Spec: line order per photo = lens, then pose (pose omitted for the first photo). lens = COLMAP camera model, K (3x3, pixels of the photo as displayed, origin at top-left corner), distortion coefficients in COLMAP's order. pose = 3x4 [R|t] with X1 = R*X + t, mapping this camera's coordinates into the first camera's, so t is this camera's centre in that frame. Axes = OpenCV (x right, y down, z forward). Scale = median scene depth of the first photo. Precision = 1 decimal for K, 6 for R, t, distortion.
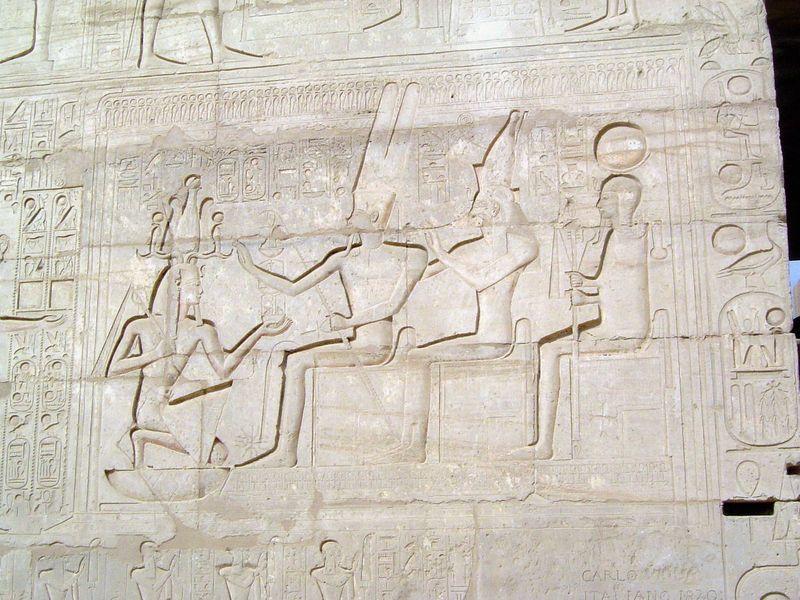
lens RADIAL K [[1341.0, 0, 401.6], [0, 1341.0, 303.3], [0, 0, 1]] dist [-0.076687, 0.000000]
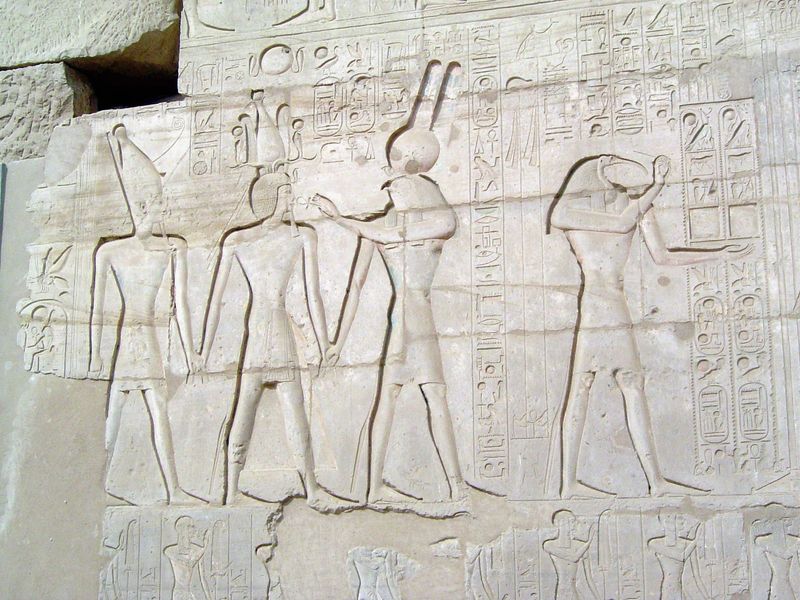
lens RADIAL K [[1341.0, 0, 400.7], [0, 1341.0, 304.0], [0, 0, 1]] dist [-0.076687, 0.000000]
pose [[0.994677, -0.024039, -0.100202, -0.251221], [0.025778, 0.999538, 0.016103, 0.017952], [0.099768, -0.018600, 0.994837, 0.069513]]
